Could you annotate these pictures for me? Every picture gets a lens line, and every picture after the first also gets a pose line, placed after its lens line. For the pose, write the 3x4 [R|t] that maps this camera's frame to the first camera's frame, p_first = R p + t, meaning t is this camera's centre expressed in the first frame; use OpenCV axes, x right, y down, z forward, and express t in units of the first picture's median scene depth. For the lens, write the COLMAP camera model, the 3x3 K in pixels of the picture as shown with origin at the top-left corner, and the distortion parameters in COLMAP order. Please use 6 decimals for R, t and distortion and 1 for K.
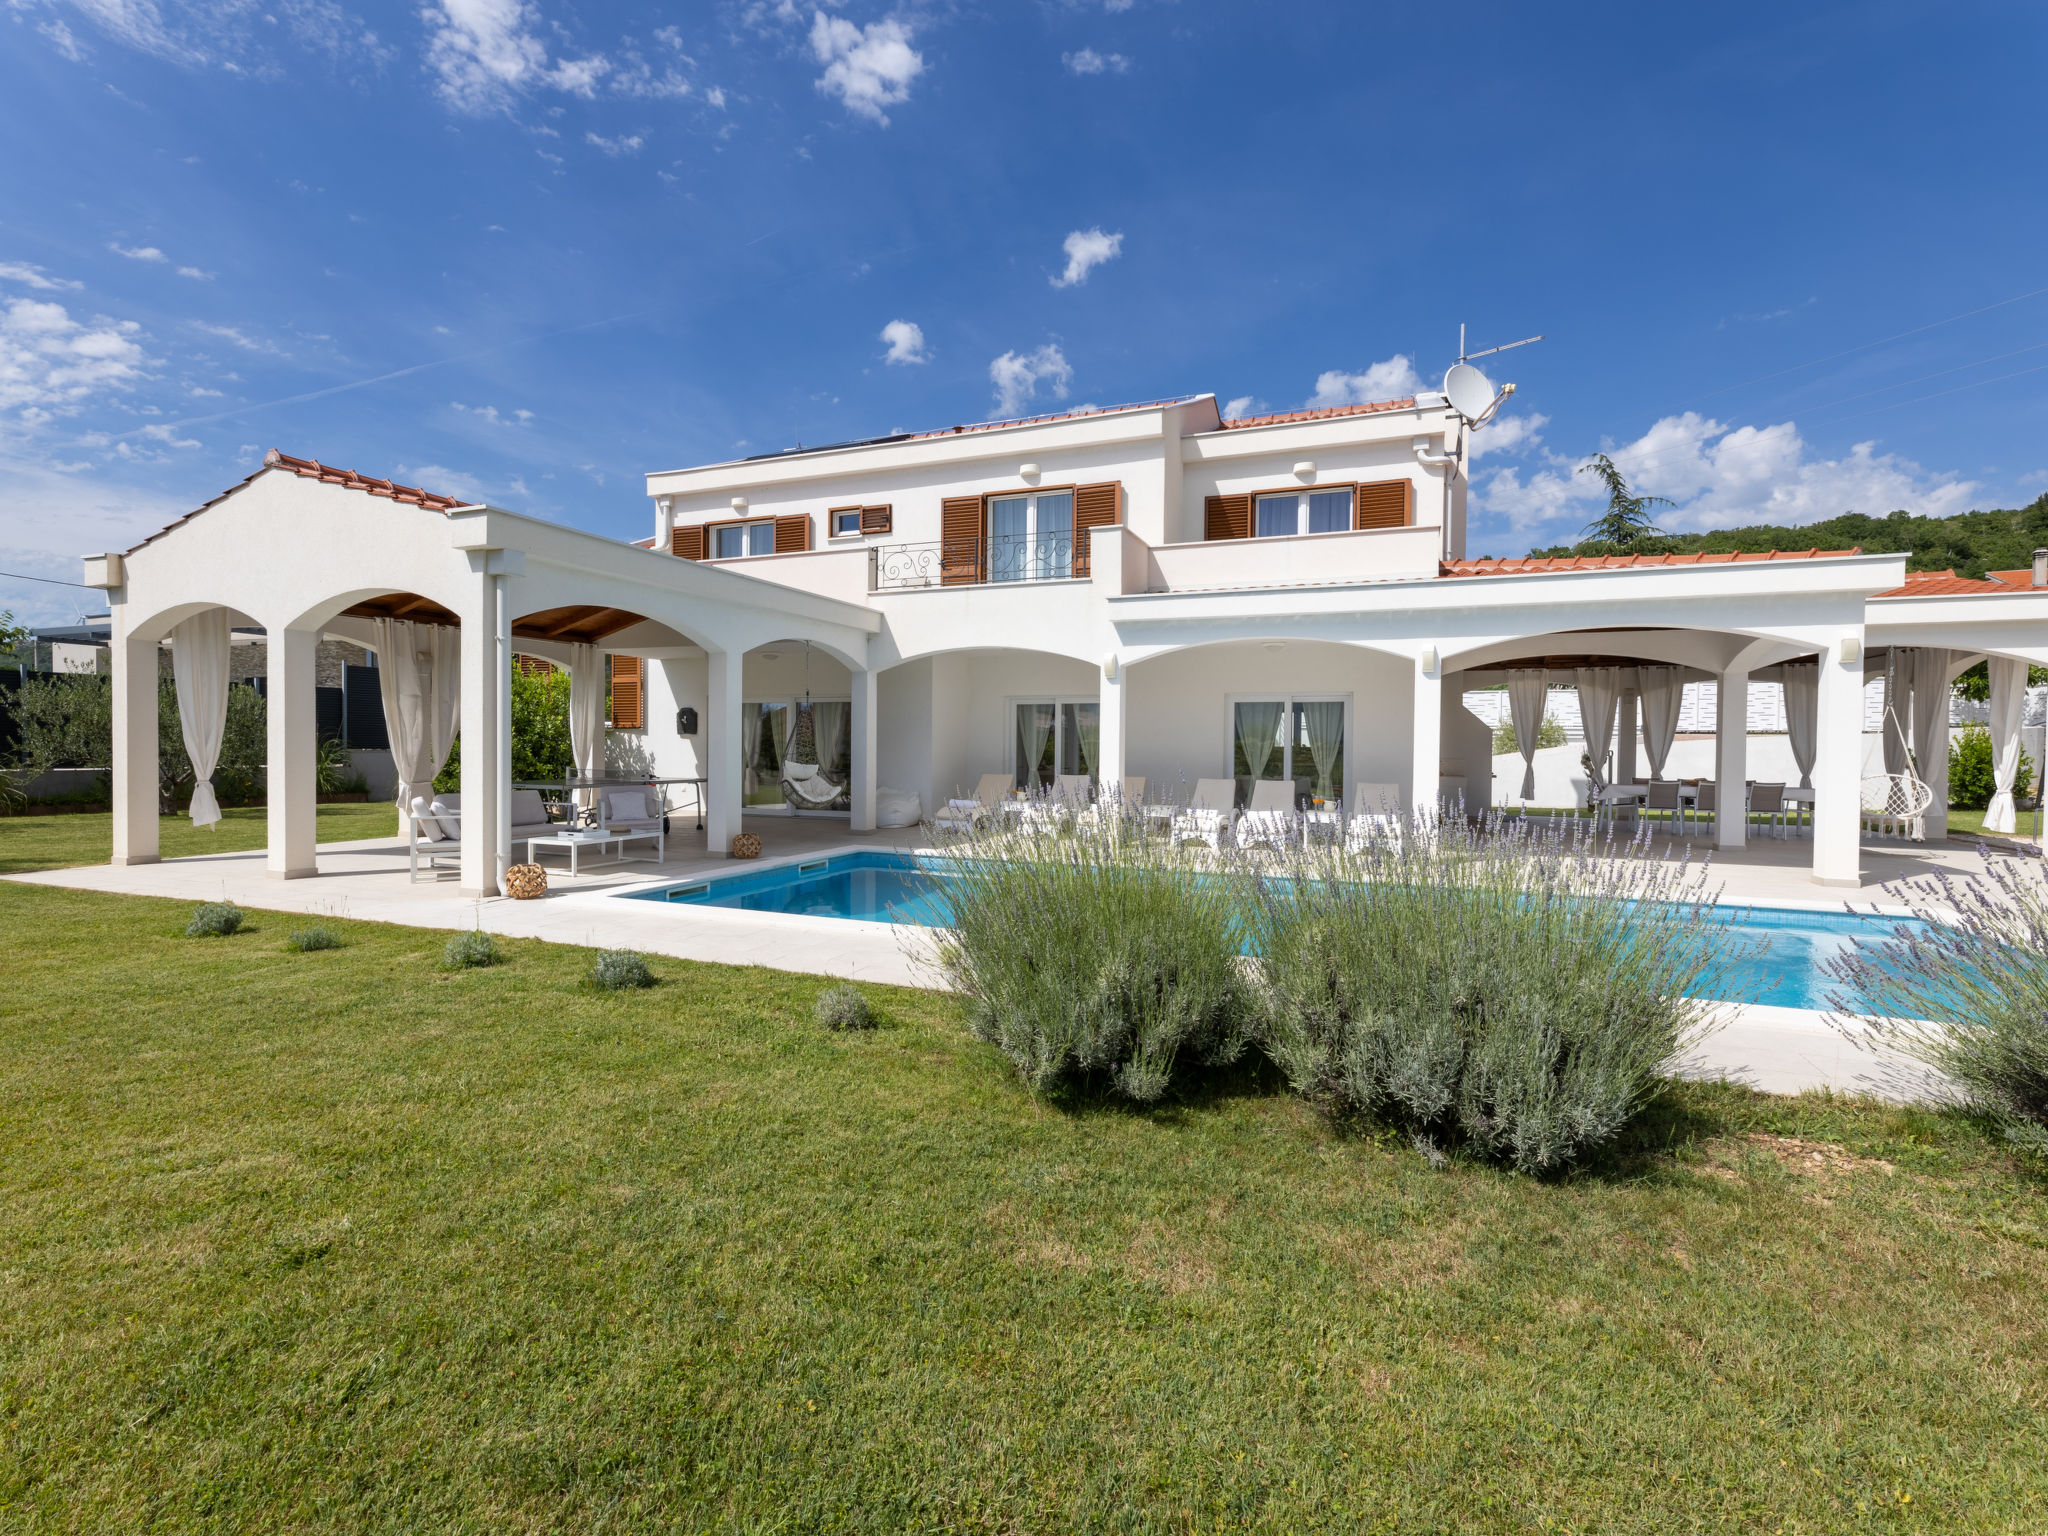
lens RADIAL K [[923.4, 0, 1031.8], [0, 923.4, 759.9], [0, 0, 1]] dist [-0.006383, -0.000313]
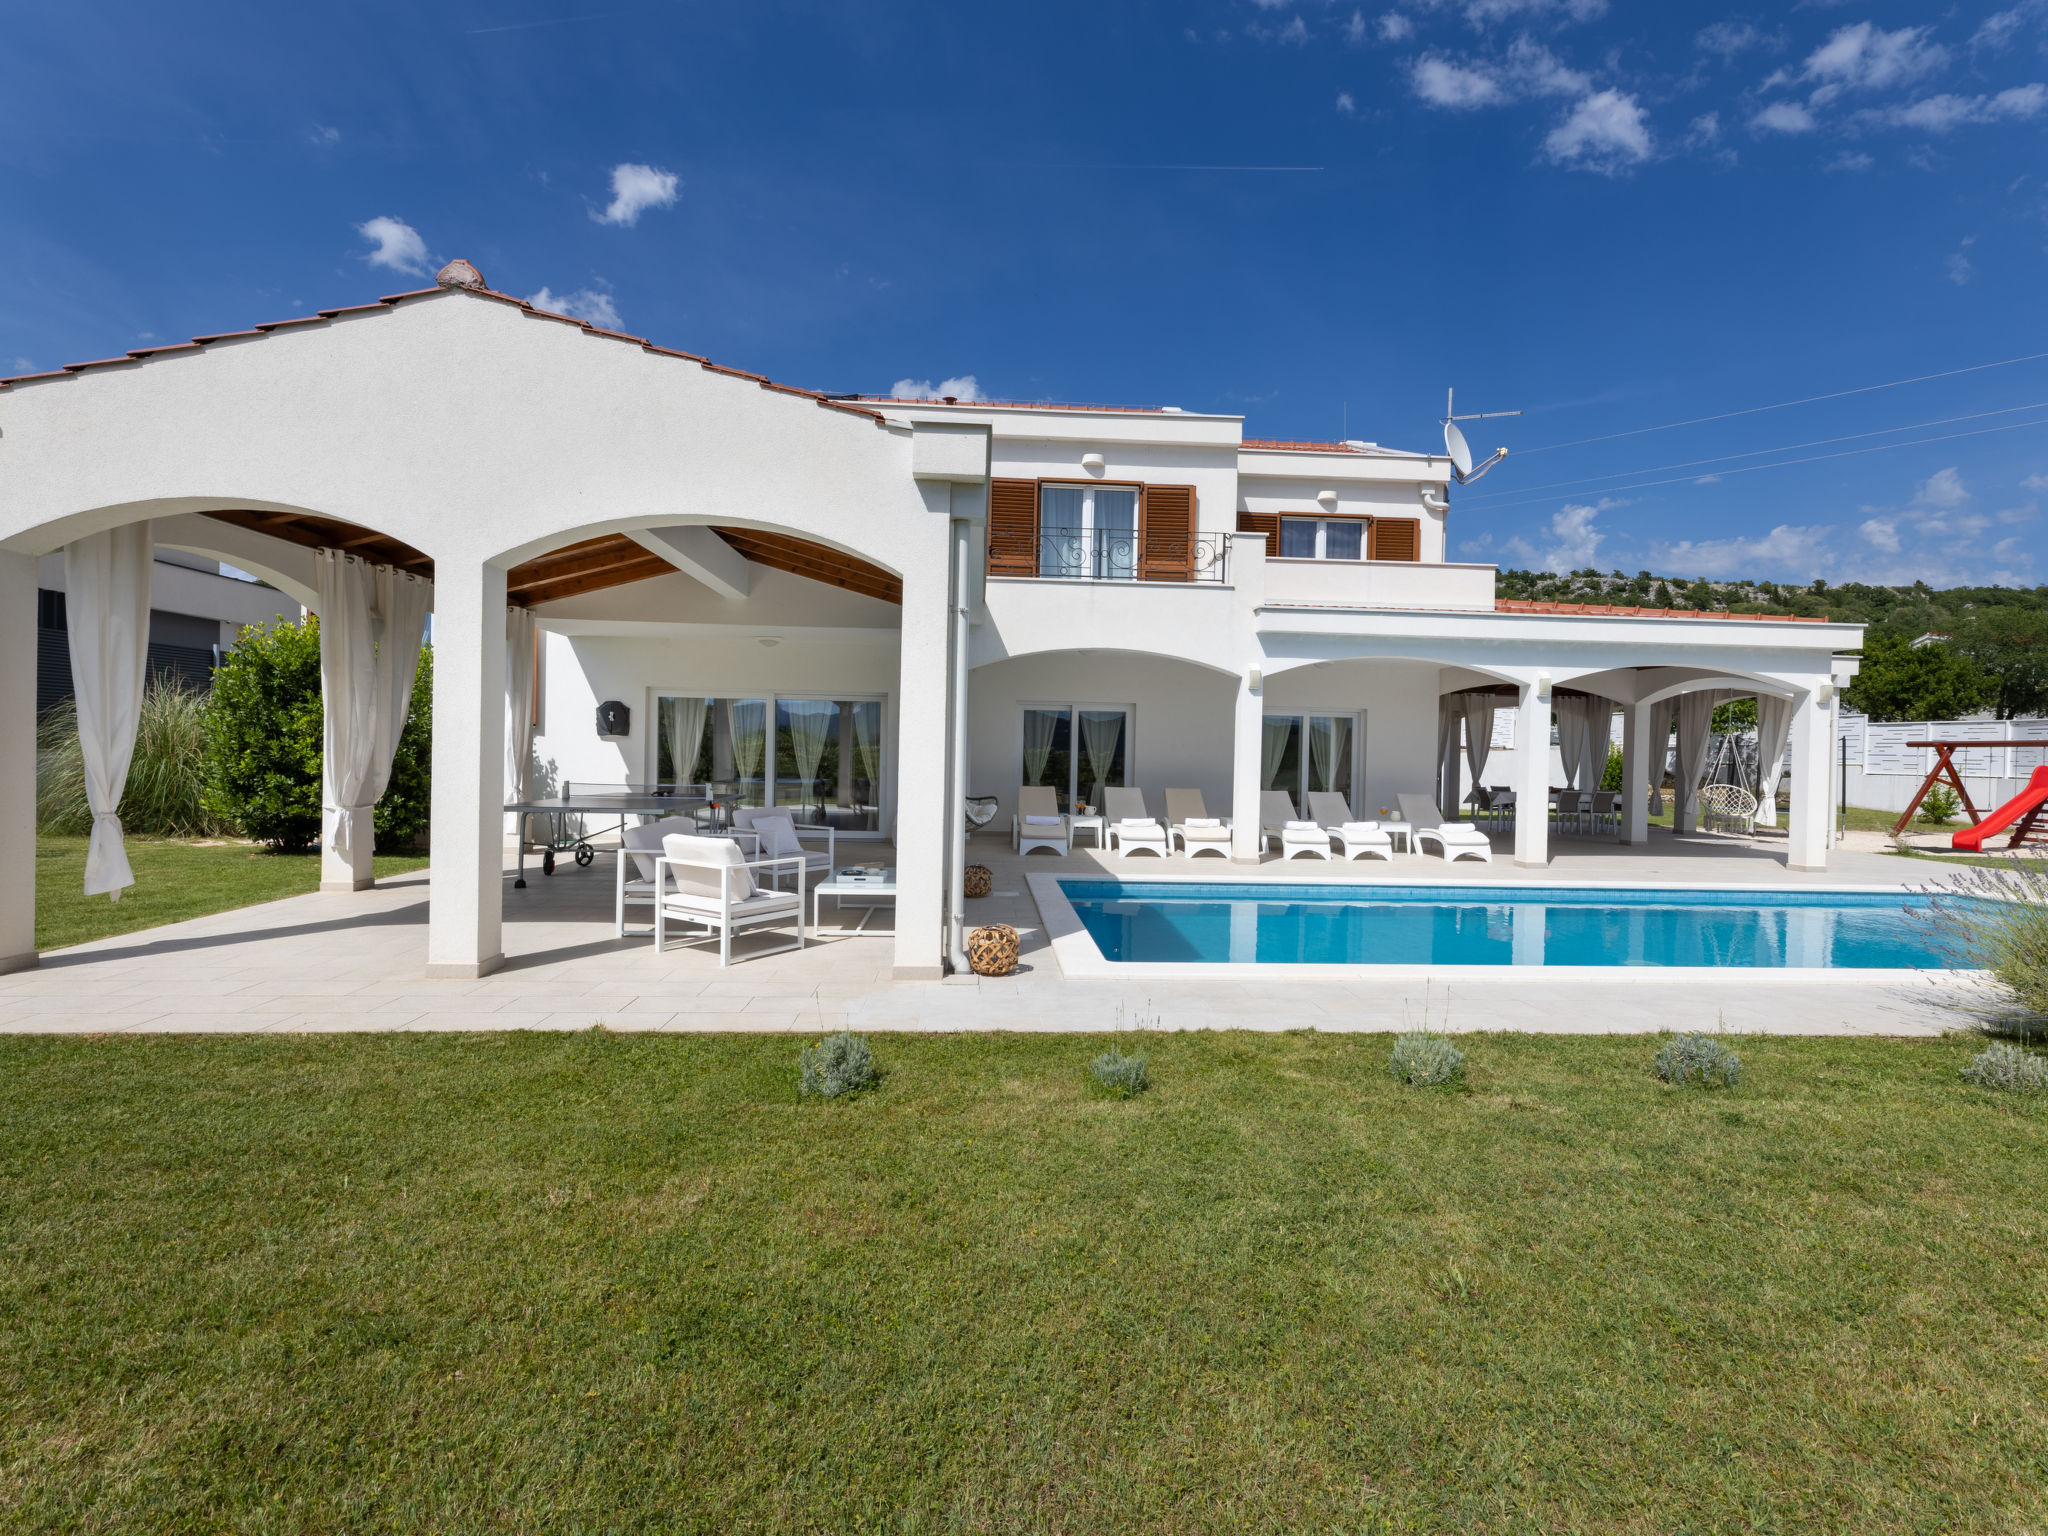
lens RADIAL K [[923.4, 0, 1031.8], [0, 923.4, 759.9], [0, 0, 1]] dist [-0.006383, -0.000313]
pose [[0.903777, 0.006409, 0.427955, -0.476602], [-0.005227, 0.999979, -0.003939, -0.008229], [-0.427971, 0.001323, 0.903792, 0.194438]]
